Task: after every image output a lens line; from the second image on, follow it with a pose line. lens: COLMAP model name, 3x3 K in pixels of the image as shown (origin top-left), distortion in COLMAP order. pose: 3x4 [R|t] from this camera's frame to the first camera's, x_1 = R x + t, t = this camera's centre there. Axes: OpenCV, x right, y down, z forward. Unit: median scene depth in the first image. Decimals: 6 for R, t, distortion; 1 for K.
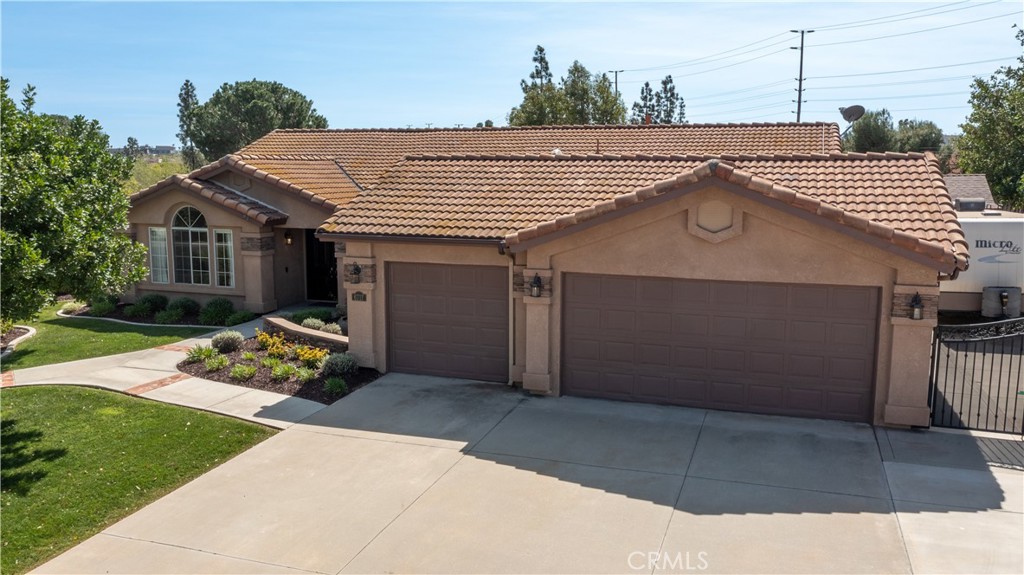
lens RADIAL K [[804.6, 0, 512.0], [0, 804.6, 287.5], [0, 0, 1]] dist [-0.020486, 0.007713]
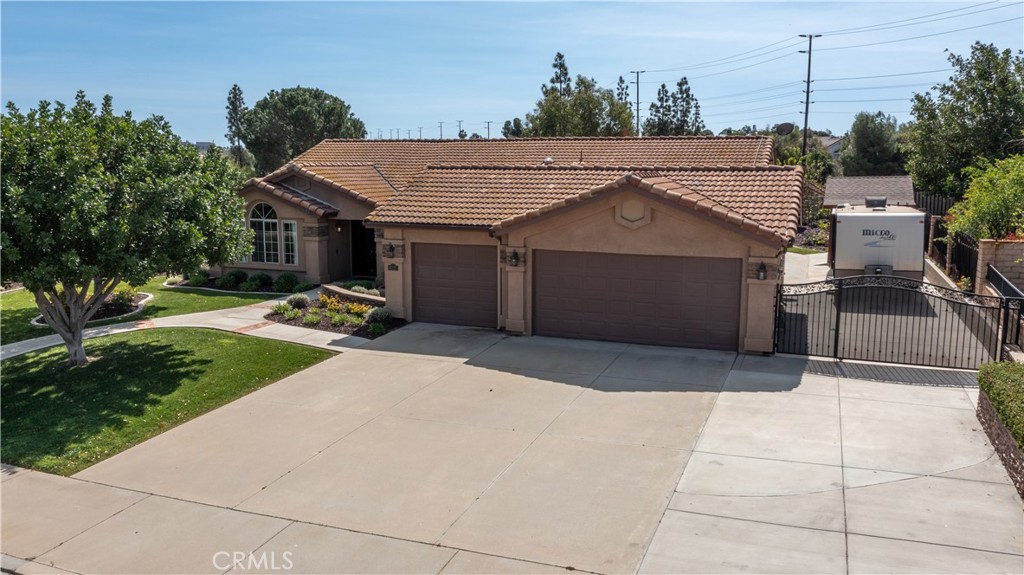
lens RADIAL K [[796.4, 0, 512.0], [0, 796.4, 287.5], [0, 0, 1]] dist [-0.023690, 0.002083]
pose [[0.999271, 0.005210, -0.037818, 0.067538], [-0.004918, 0.999957, 0.007831, 0.032733], [0.037857, -0.007639, 0.999254, -0.368032]]
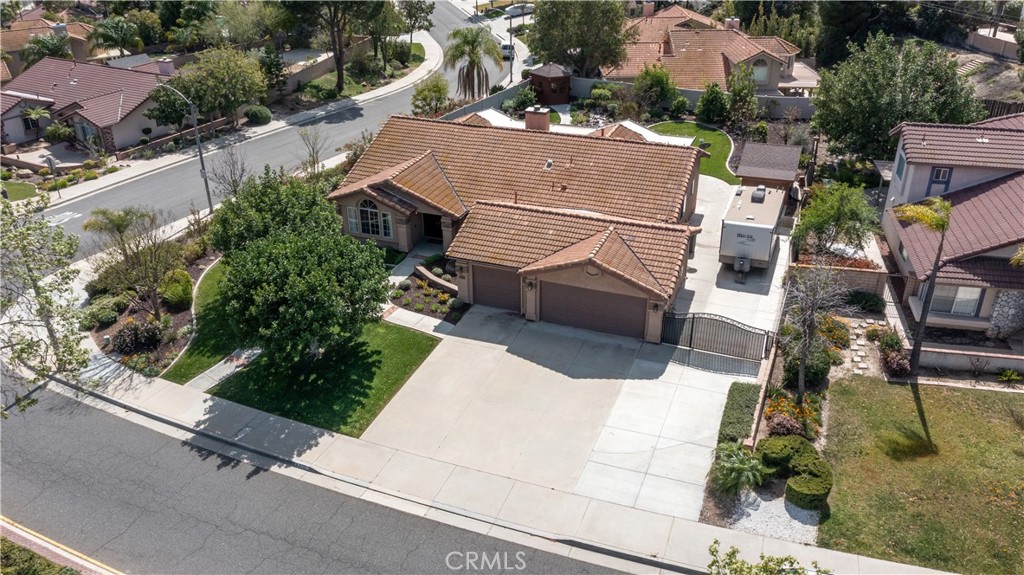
lens RADIAL K [[796.4, 0, 512.0], [0, 796.4, 287.5], [0, 0, 1]] dist [-0.023690, 0.002083]
pose [[0.999148, 0.009553, -0.040139, 0.064664], [0.004419, 0.942458, 0.334296, -0.755414], [0.041022, -0.334189, 0.941613, -1.298380]]
